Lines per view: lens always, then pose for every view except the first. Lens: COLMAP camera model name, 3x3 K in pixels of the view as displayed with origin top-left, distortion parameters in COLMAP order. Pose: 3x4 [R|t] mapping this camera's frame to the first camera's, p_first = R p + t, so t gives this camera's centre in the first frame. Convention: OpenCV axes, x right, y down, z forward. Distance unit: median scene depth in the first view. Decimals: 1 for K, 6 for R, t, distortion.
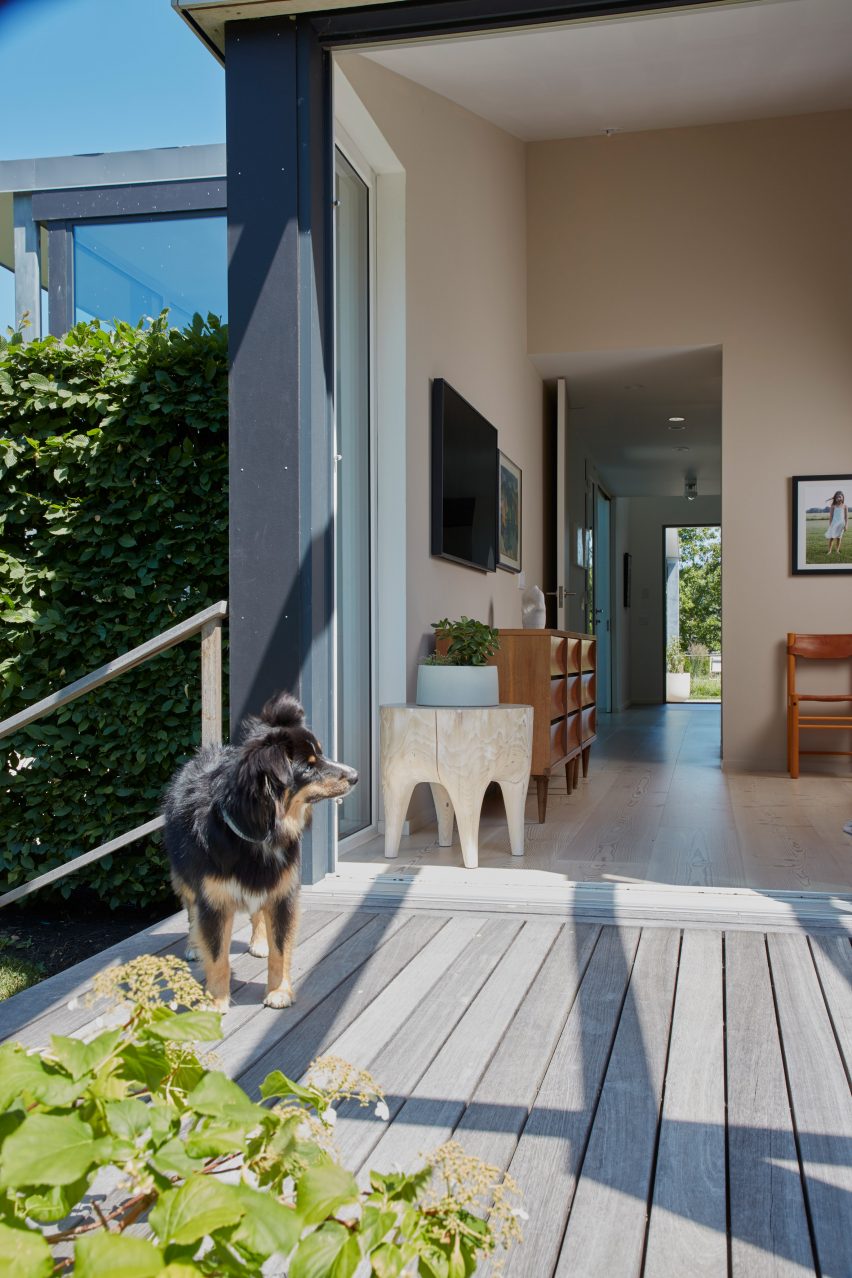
lens RADIAL K [[1269.0, 0, 428.5], [0, 1269.0, 634.8], [0, 0, 1]] dist [0.102243, 0.000000]
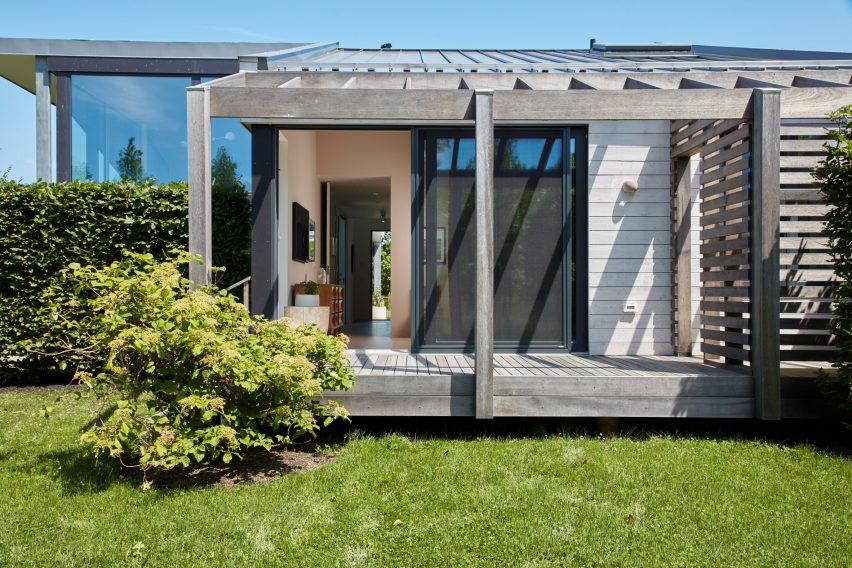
lens RADIAL K [[846.0, 0, 427.0], [0, 846.0, 282.1], [0, 0, 1]] dist [0.102243, 0.000000]
pose [[0.970111, 0.007066, 0.242558, -0.140698], [-0.006193, 0.999971, -0.004364, -0.001215], [-0.242582, 0.002731, 0.970127, -0.834180]]
